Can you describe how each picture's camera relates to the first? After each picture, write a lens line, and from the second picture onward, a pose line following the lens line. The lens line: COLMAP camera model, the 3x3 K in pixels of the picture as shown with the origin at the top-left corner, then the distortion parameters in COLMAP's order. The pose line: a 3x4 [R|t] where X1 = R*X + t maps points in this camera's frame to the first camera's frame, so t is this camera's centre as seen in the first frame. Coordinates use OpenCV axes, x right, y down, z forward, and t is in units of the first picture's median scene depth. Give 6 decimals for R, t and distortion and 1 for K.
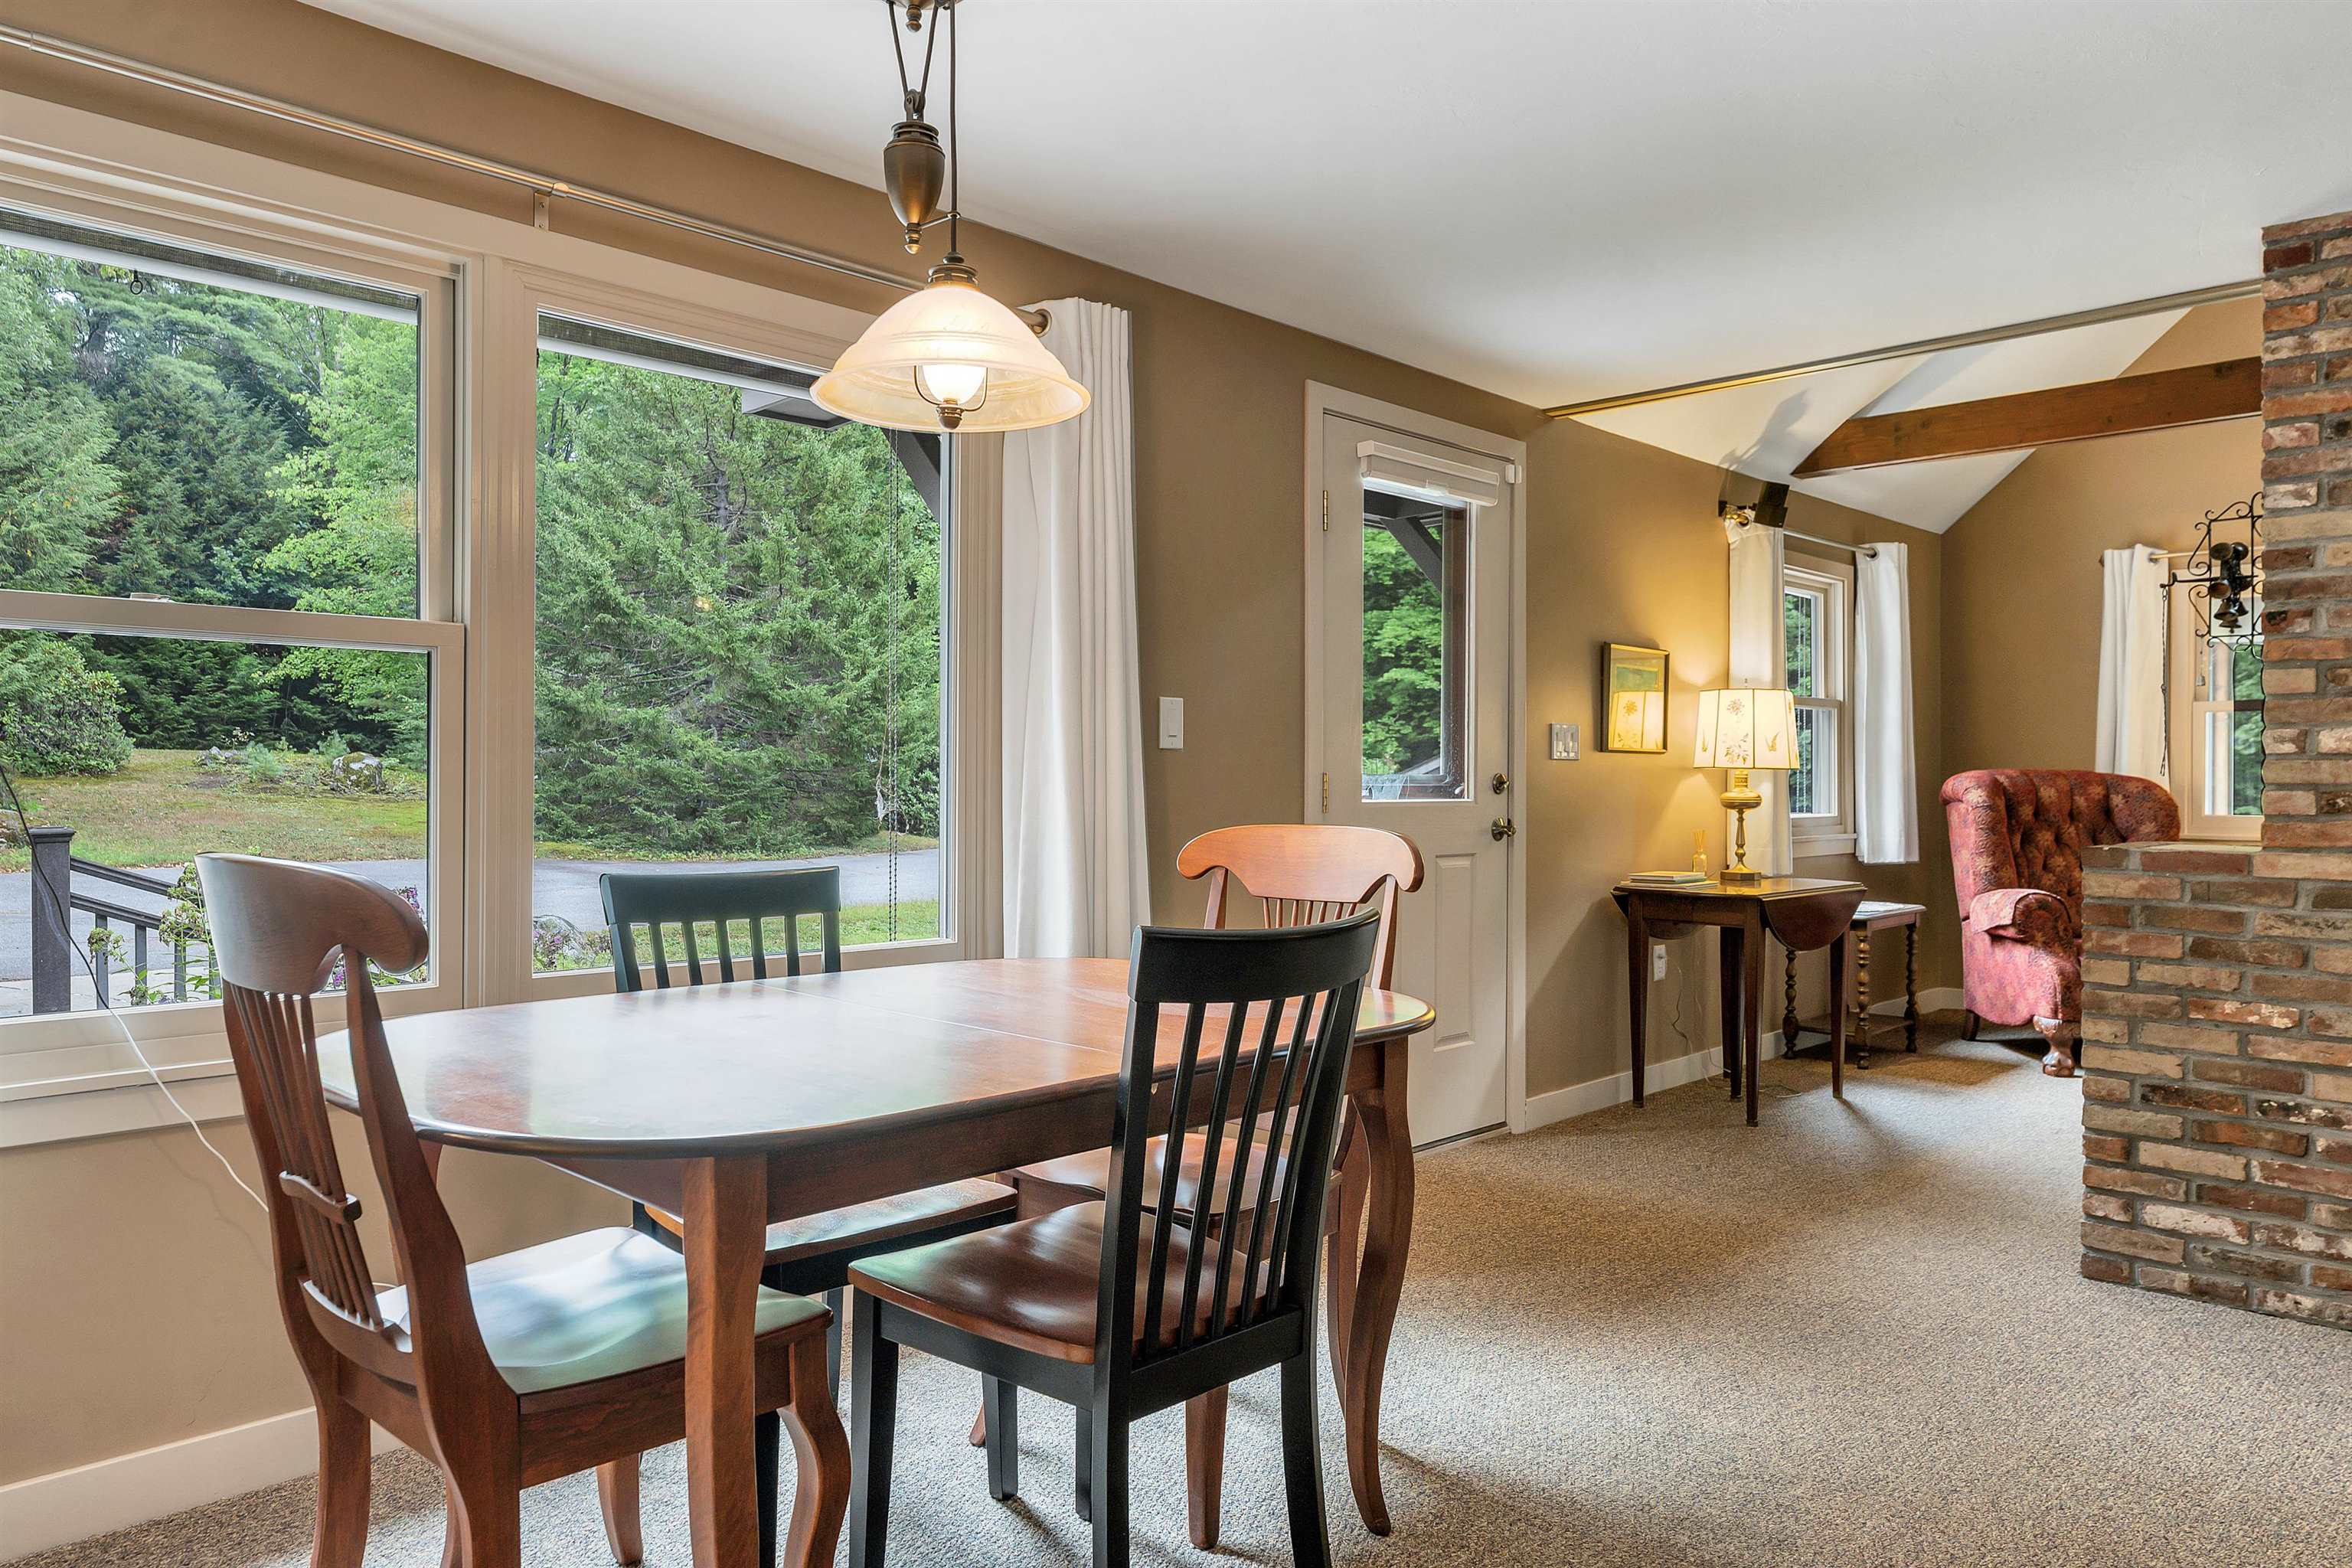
lens RADIAL K [[1592.8, 0, 1182.1], [0, 1592.8, 784.5], [0, 0, 1]] dist [0.003371, 0.003190]
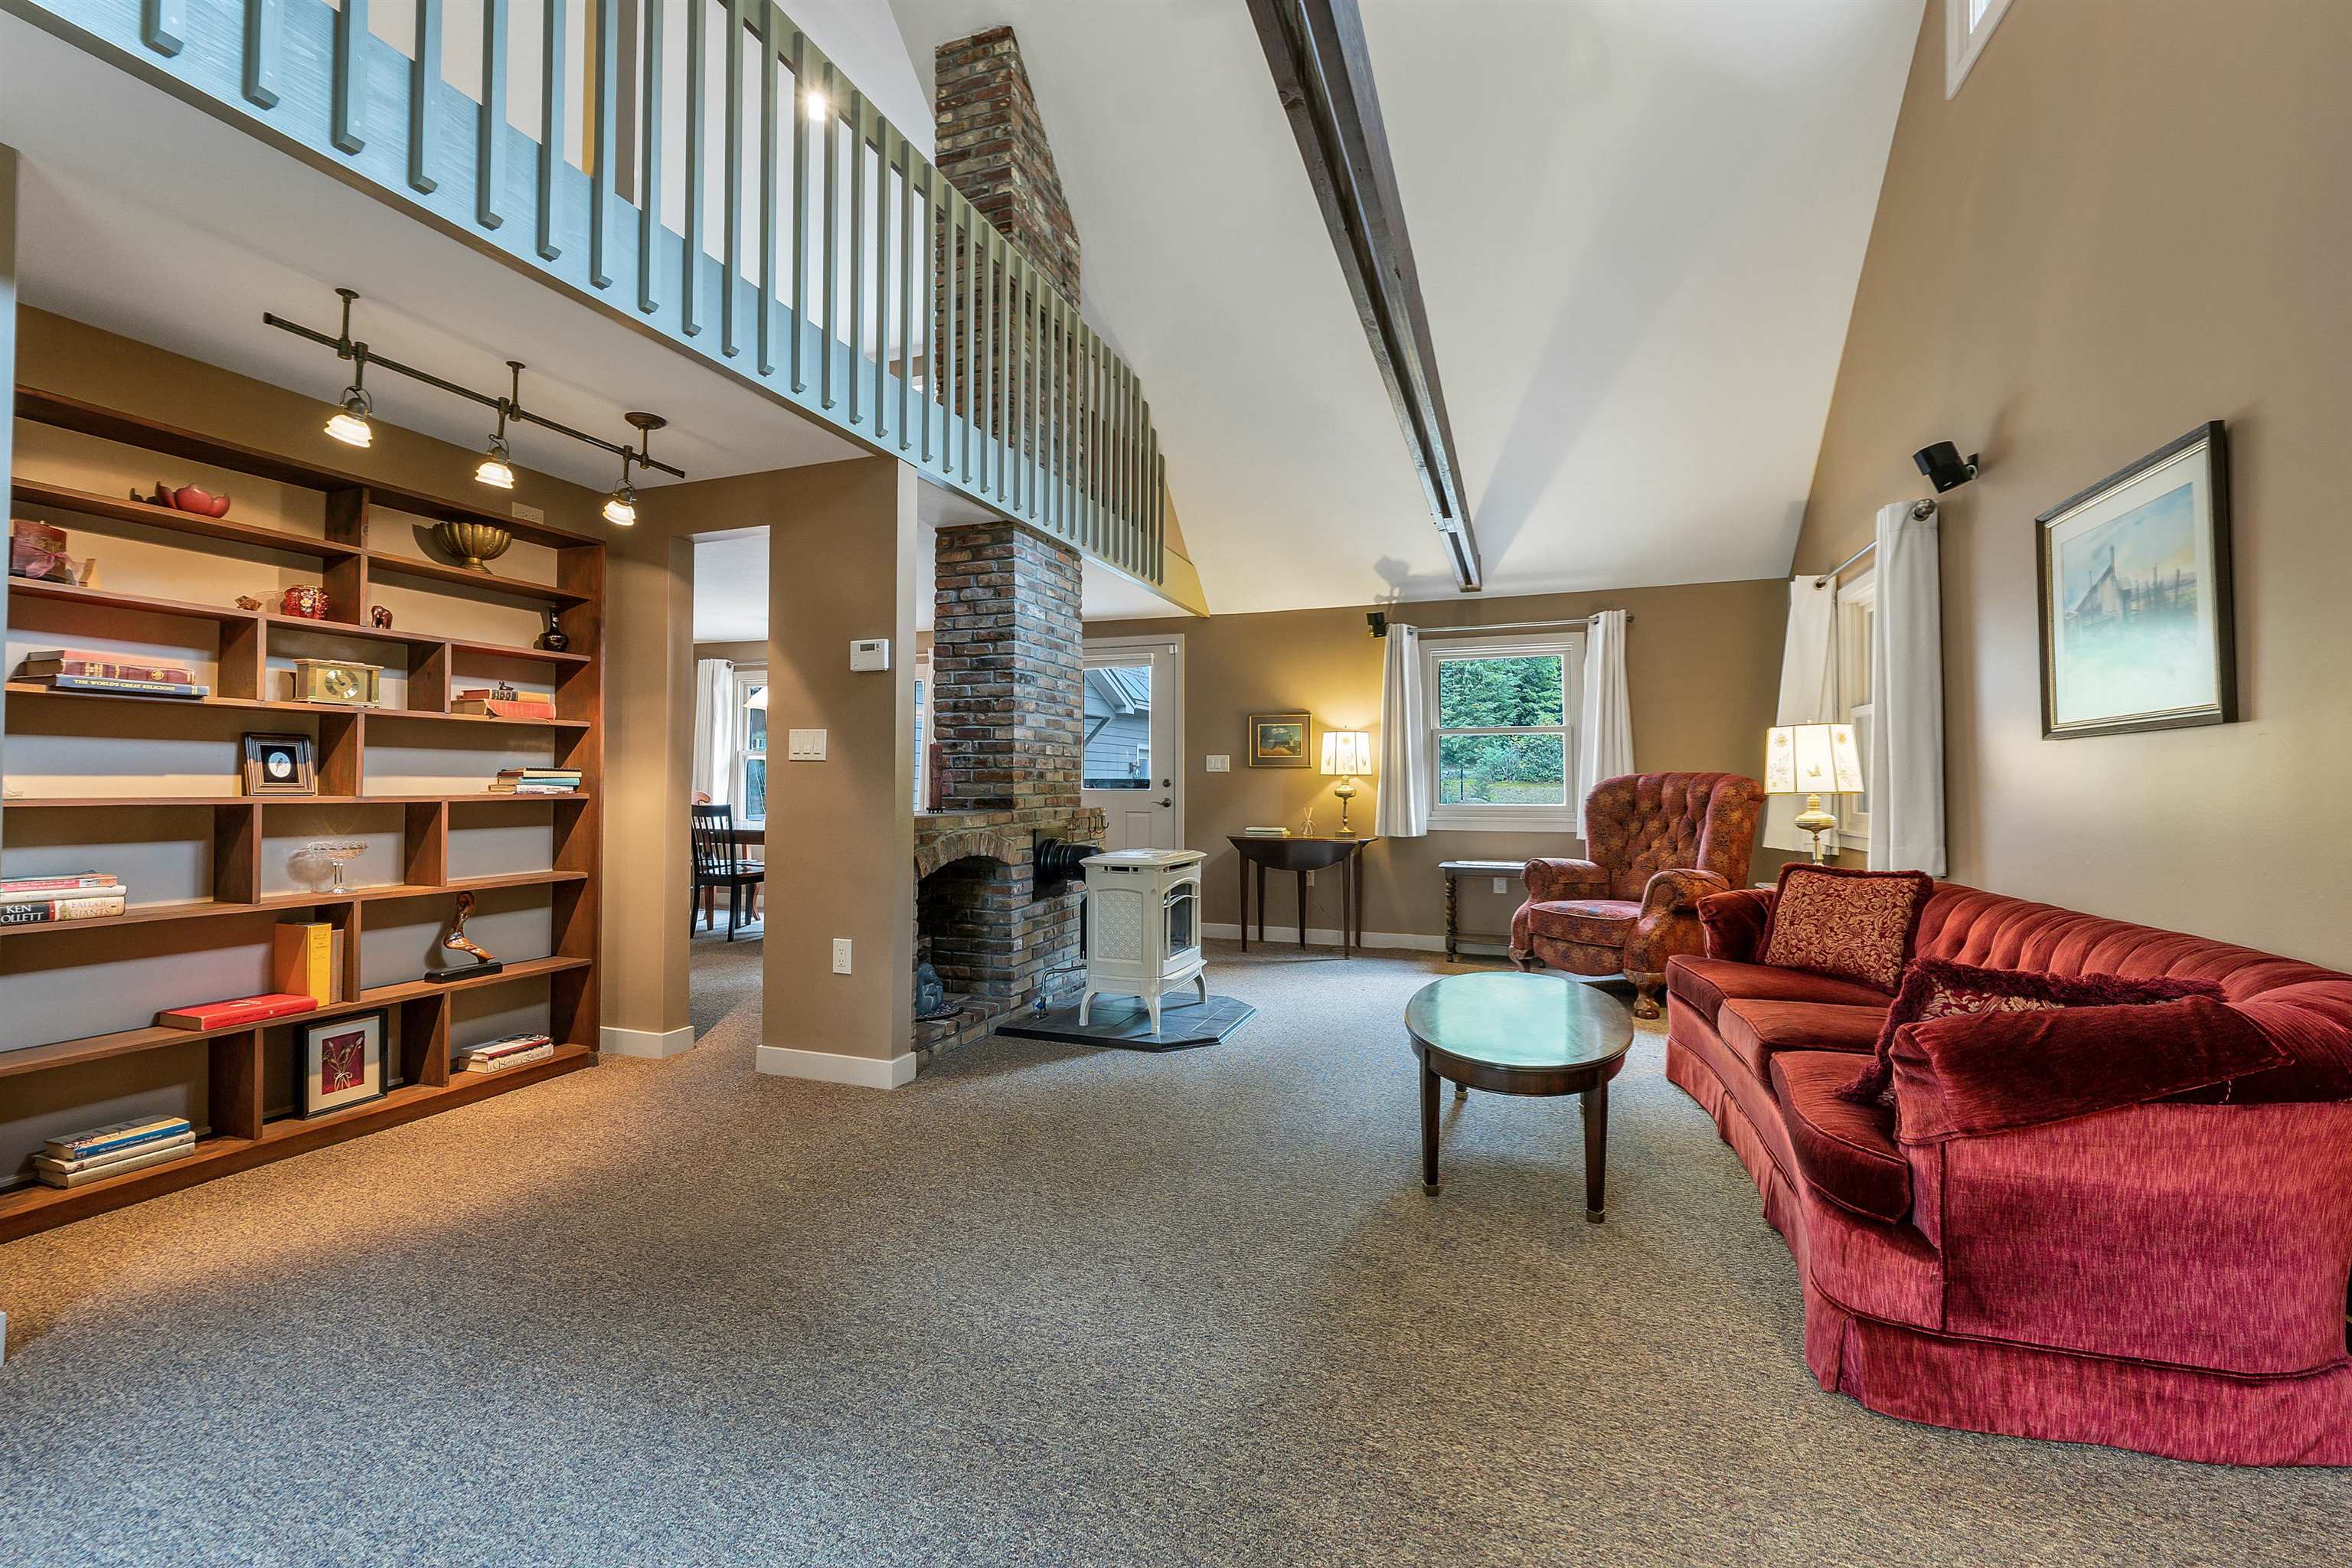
lens RADIAL K [[983.4, 0, 1131.1], [0, 983.4, 750.7], [0, 0, 1]] dist [0.006888, -0.000923]
pose [[0.361092, -0.030689, -0.932025, 1.132852], [-0.004821, 0.999384, -0.034775, 0.002768], [0.932518, 0.017051, 0.360722, 0.312324]]
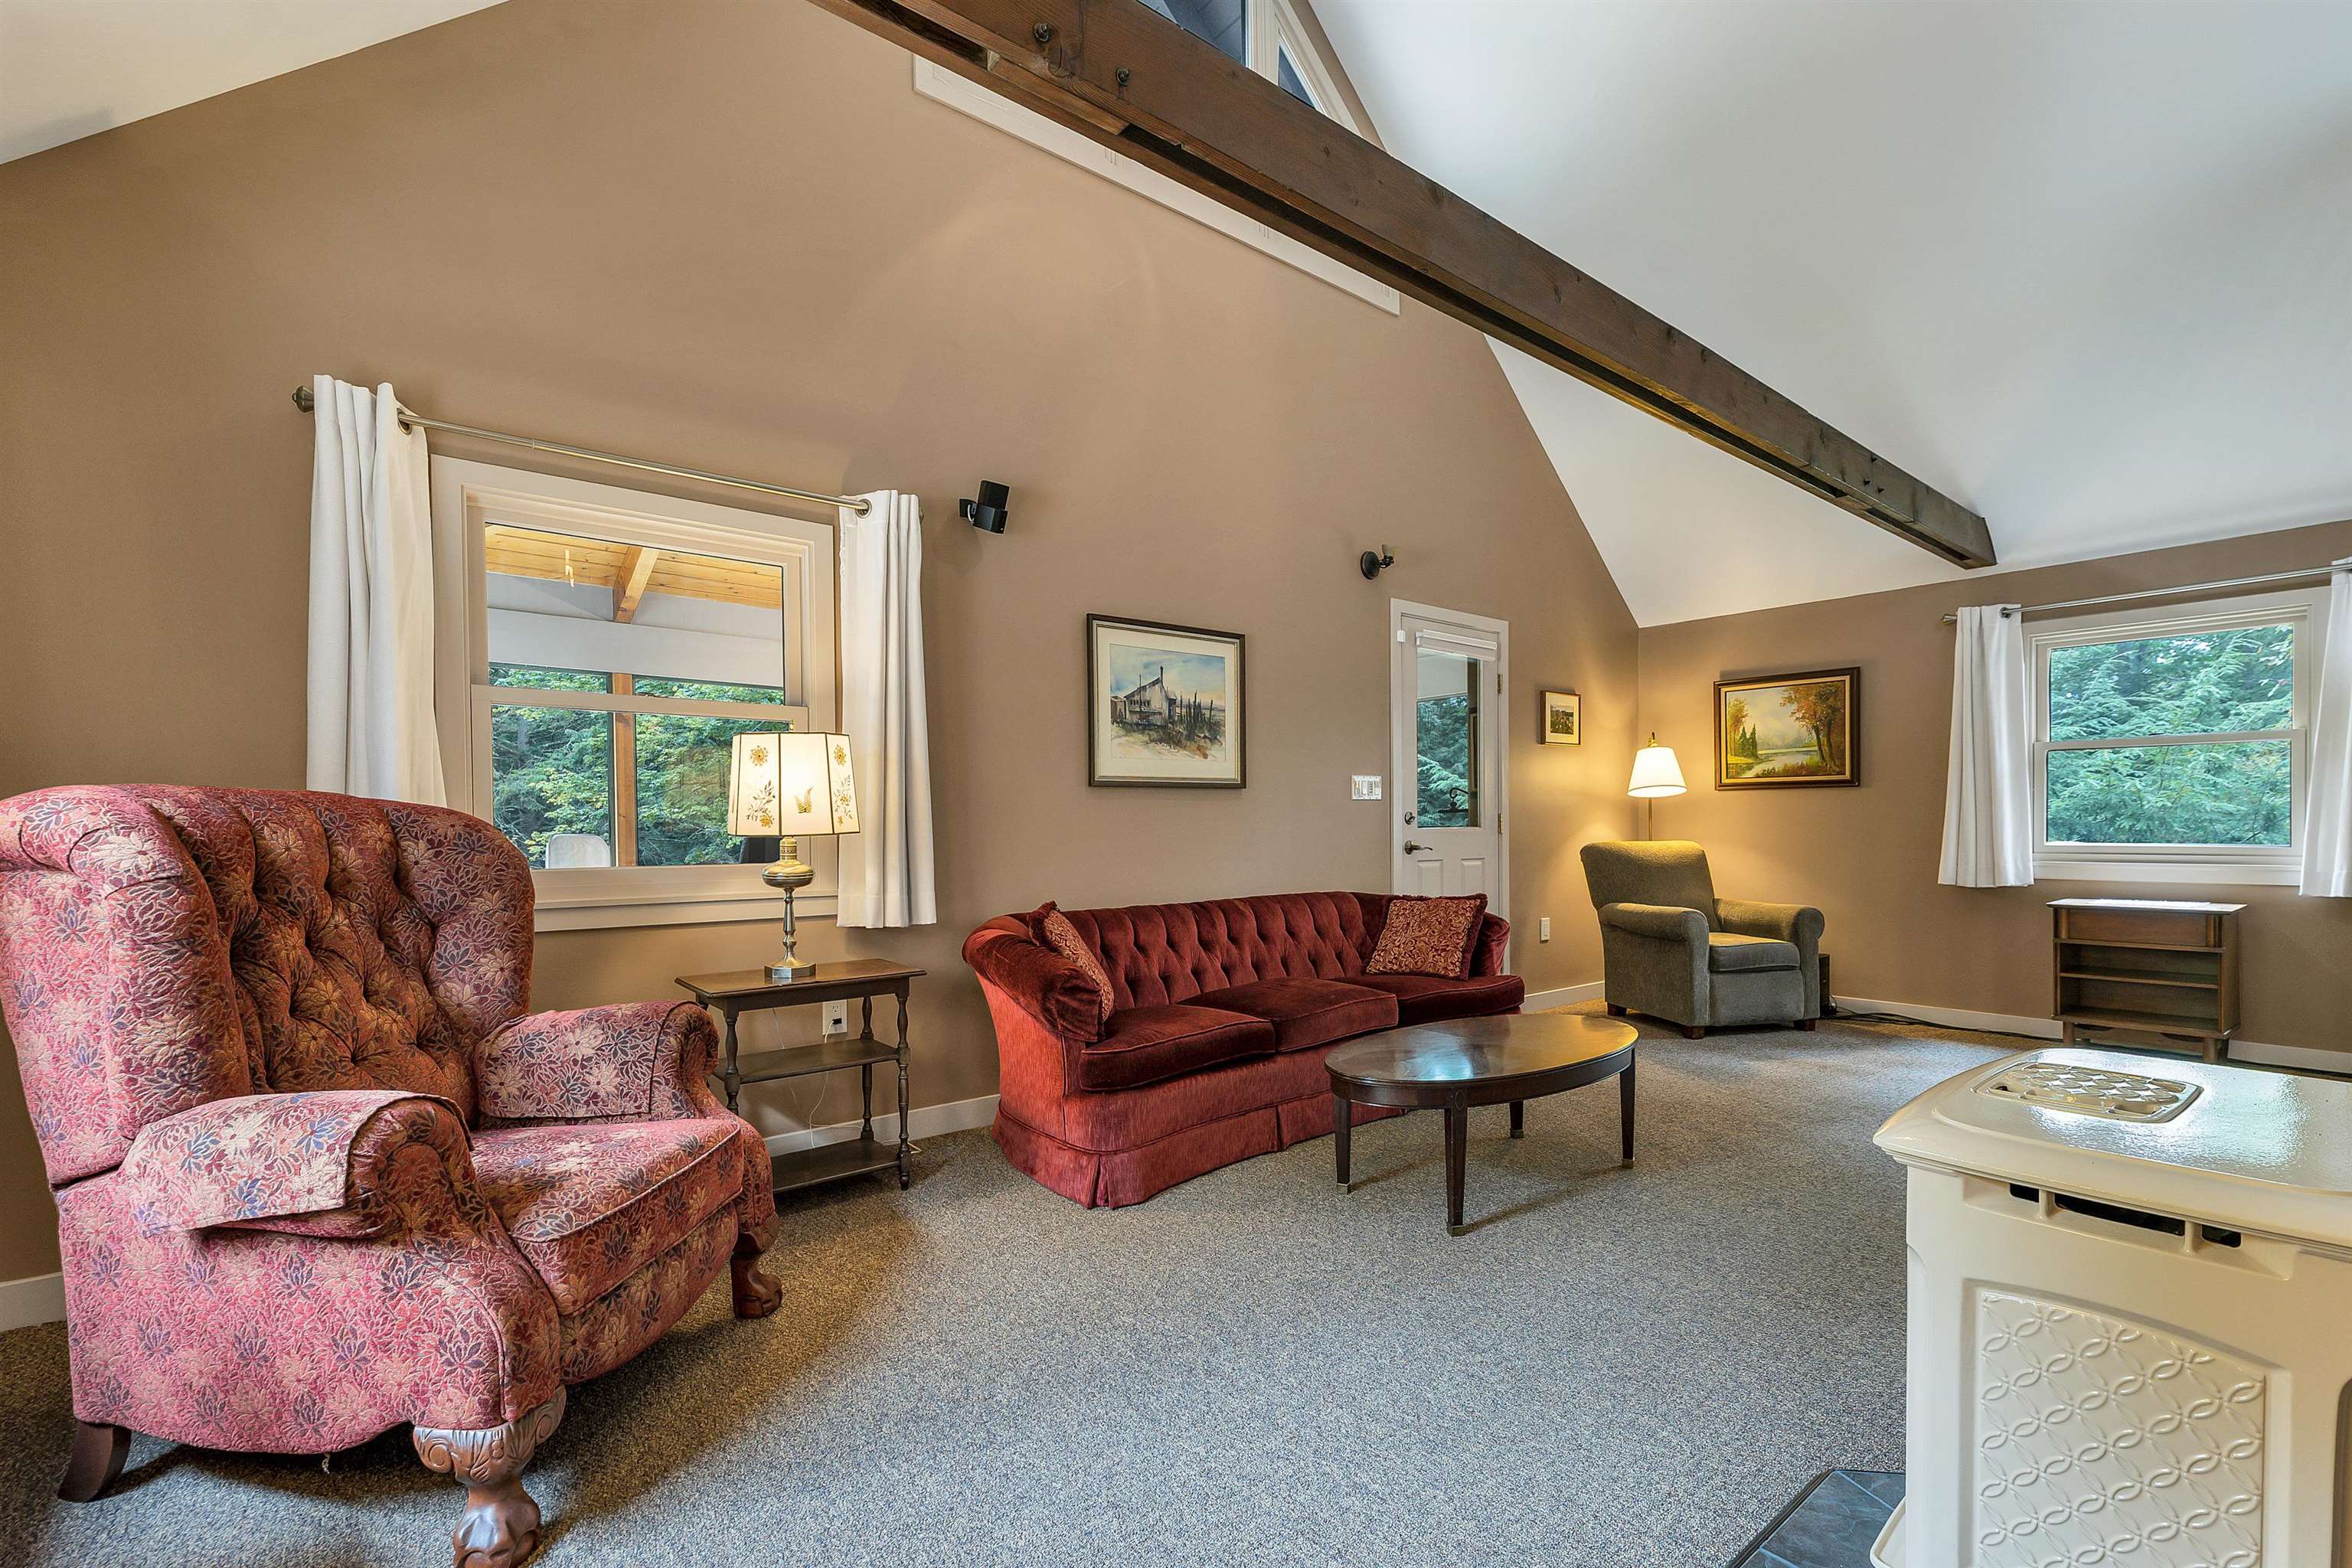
lens RADIAL K [[1044.1, 0, 1166.1], [0, 1044.1, 845.4], [0, 0, 1]] dist [0.000907, 0.000525]
pose [[0.130422, -0.022752, 0.991197, 0.287249], [0.007772, 0.999729, 0.021925, 0.002291], [-0.991428, 0.004844, 0.130564, 0.720537]]
